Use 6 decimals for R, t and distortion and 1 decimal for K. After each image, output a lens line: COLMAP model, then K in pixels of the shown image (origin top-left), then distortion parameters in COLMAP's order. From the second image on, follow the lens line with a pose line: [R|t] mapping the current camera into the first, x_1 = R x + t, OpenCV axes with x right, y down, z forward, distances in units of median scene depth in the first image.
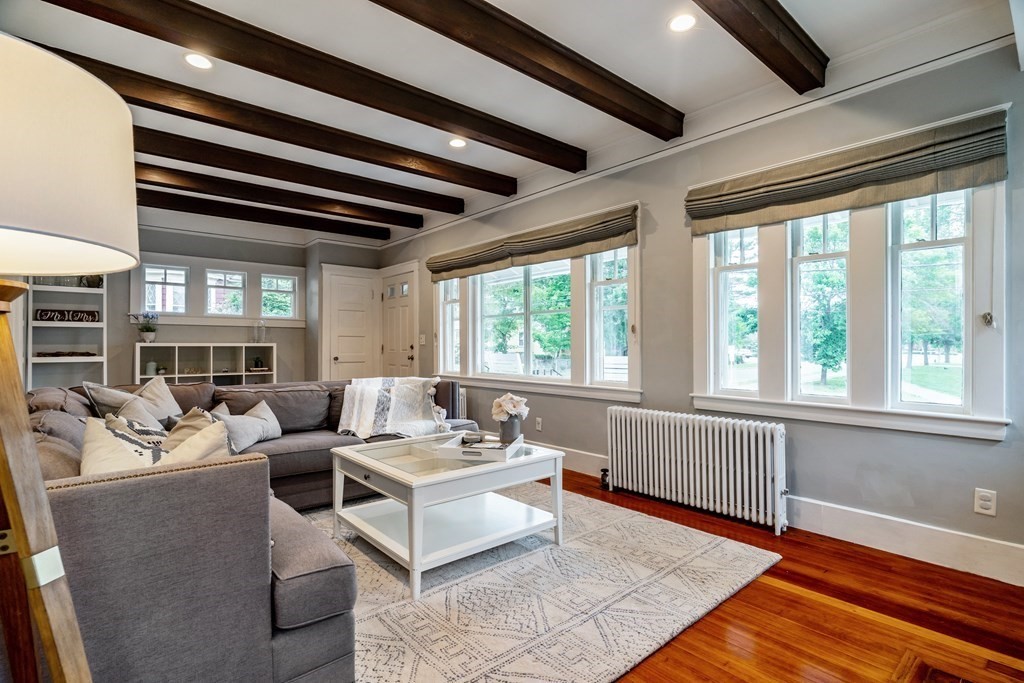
lens RADIAL K [[498.2, 0, 512.2], [0, 498.2, 344.8], [0, 0, 1]] dist [-0.019262, 0.007836]
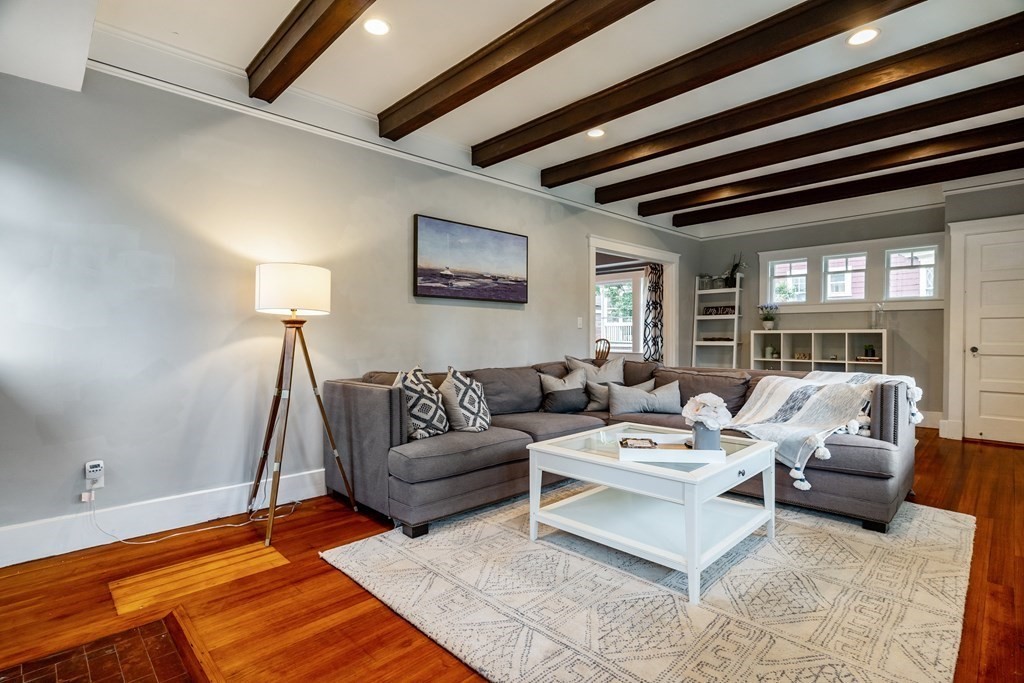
lens RADIAL K [[498.2, 0, 510.5], [0, 498.2, 341.6], [0, 0, 1]] dist [-0.019262, 0.007836]
pose [[0.058666, 0.014456, -0.998173, 0.411693], [0.007337, 0.999862, 0.014912, 0.000786], [0.998251, -0.008198, 0.058552, 0.351597]]
